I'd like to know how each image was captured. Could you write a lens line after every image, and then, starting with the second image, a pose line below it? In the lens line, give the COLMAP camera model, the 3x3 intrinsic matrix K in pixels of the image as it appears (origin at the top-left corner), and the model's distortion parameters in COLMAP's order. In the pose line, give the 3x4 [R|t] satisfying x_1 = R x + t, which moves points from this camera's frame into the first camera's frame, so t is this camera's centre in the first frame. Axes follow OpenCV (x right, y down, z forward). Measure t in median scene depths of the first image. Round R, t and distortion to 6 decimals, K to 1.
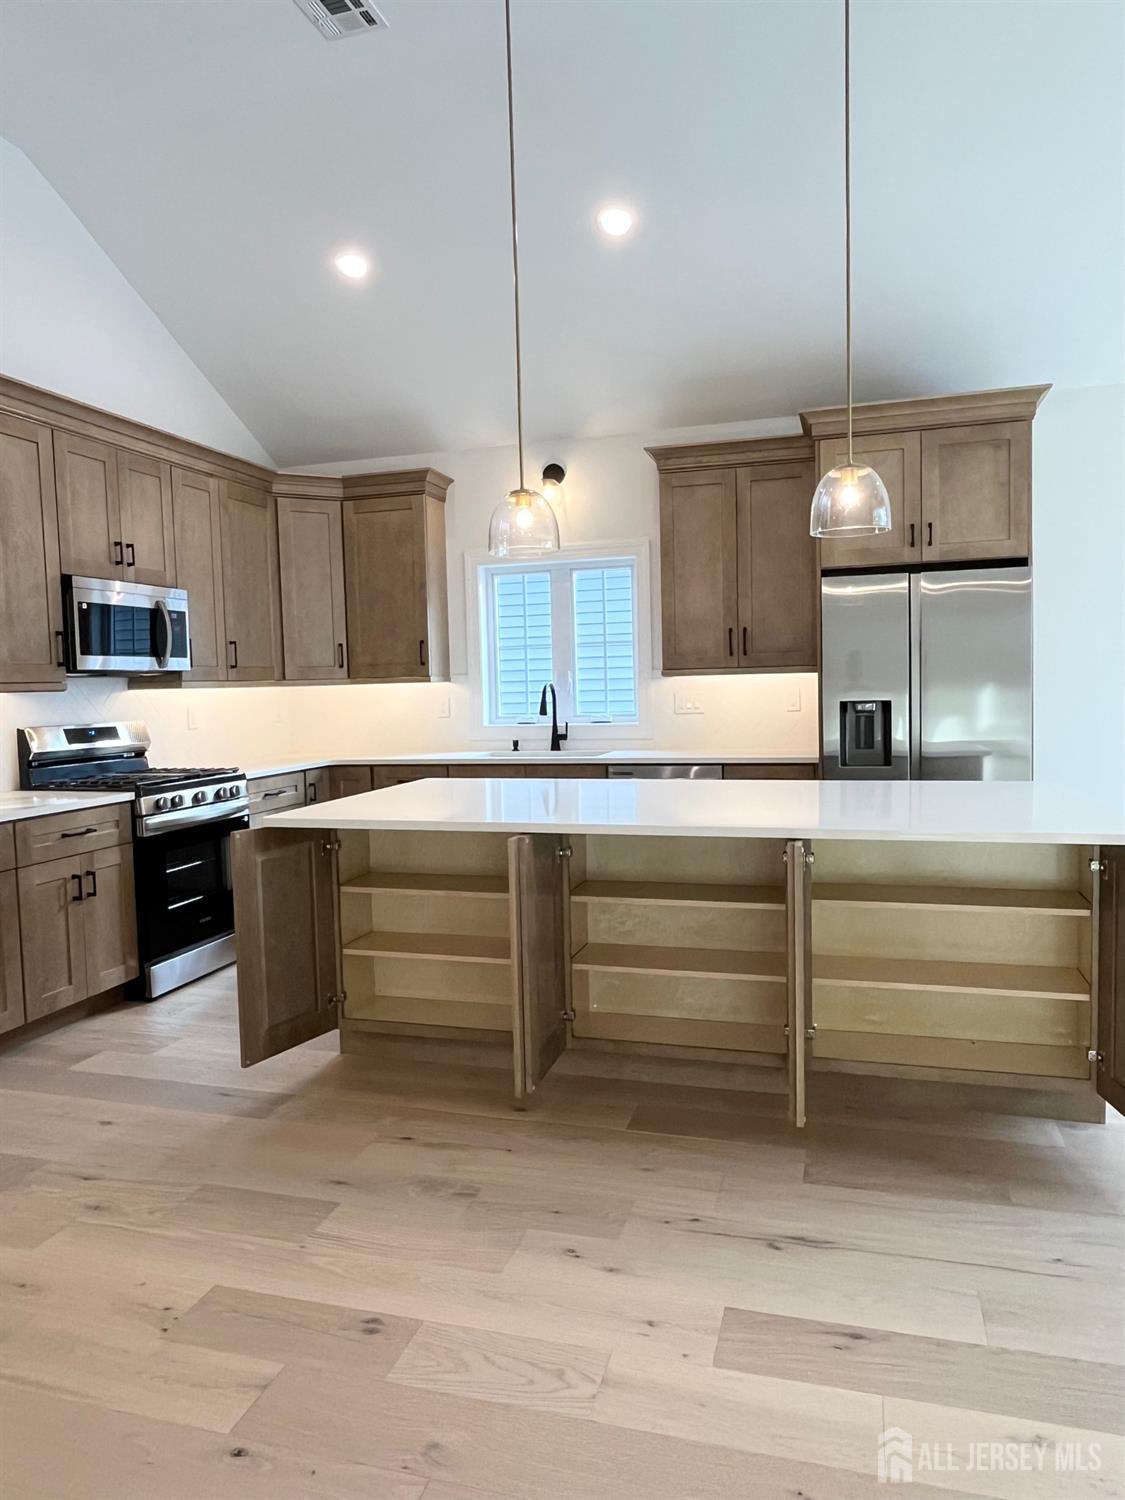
lens RADIAL K [[1005.5, 0, 562.5], [0, 1005.5, 750.0], [0, 0, 1]] dist [0.000065, -0.001382]
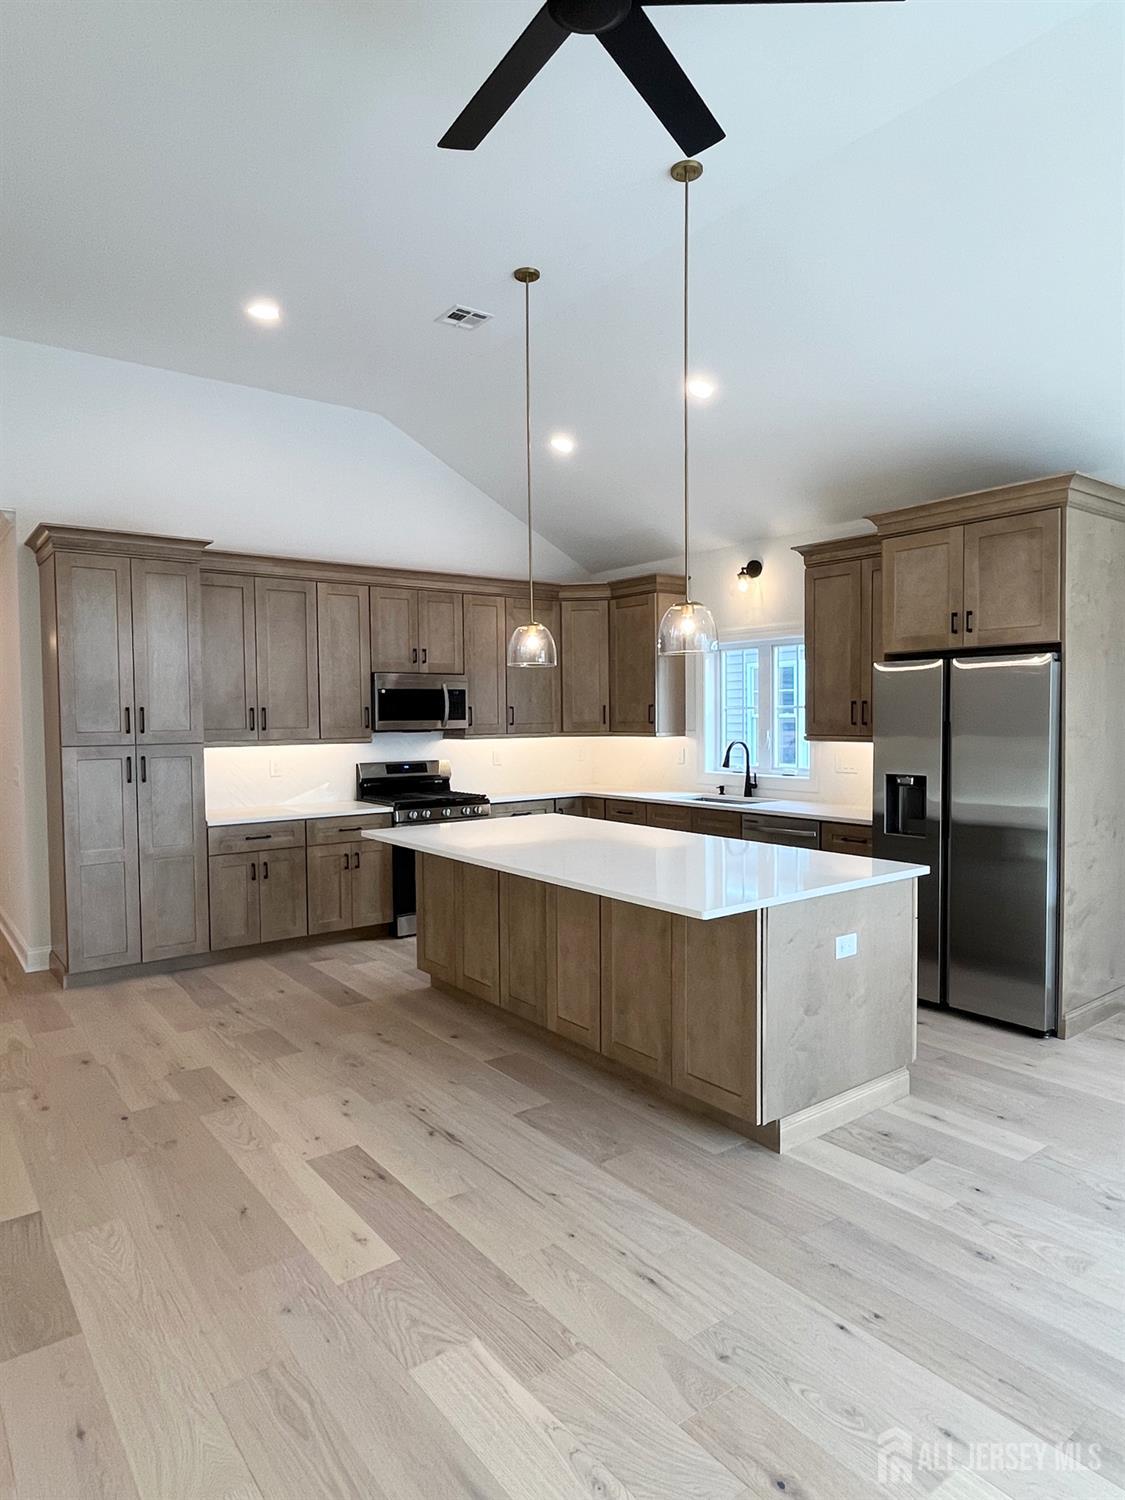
lens RADIAL K [[924.9, 0, 562.5], [0, 924.9, 750.0], [0, 0, 1]] dist [-0.002099, -0.000683]
pose [[0.801483, 0.042326, -0.596518, 0.604613], [-0.050069, 0.998739, 0.003593, -0.061765], [0.595918, 0.026988, 0.802592, -0.030286]]
